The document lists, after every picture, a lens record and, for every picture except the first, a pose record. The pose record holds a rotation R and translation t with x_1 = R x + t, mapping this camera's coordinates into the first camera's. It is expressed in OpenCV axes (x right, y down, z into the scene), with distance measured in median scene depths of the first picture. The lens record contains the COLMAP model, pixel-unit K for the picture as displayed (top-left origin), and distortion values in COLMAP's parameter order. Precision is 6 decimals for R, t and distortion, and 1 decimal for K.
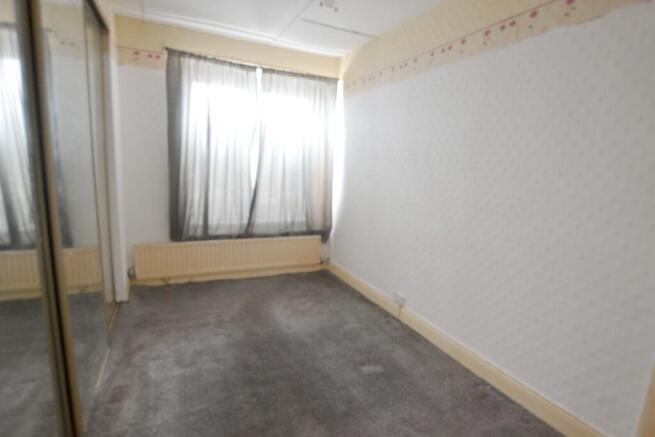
lens RADIAL K [[333.9, 0, 327.5], [0, 333.9, 222.3], [0, 0, 1]] dist [-0.016948, 0.000795]
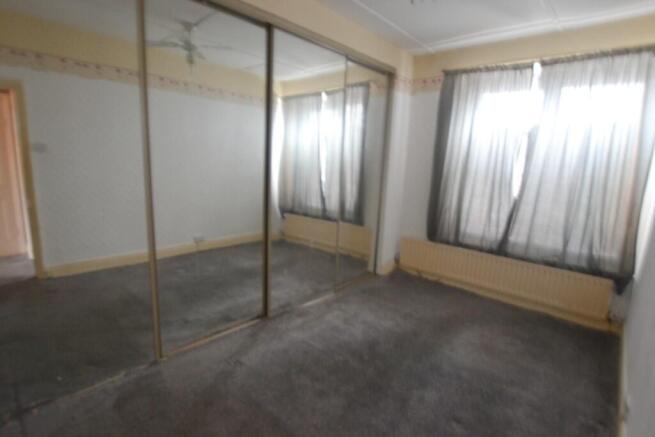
lens RADIAL K [[333.9, 0, 327.5], [0, 333.9, 222.3], [0, 0, 1]] dist [-0.016948, 0.000795]
pose [[0.367165, 0.140139, -0.919538, 0.441601], [-0.183191, 0.980118, 0.076225, -0.026682], [0.911938, 0.140464, 0.385537, 0.236724]]
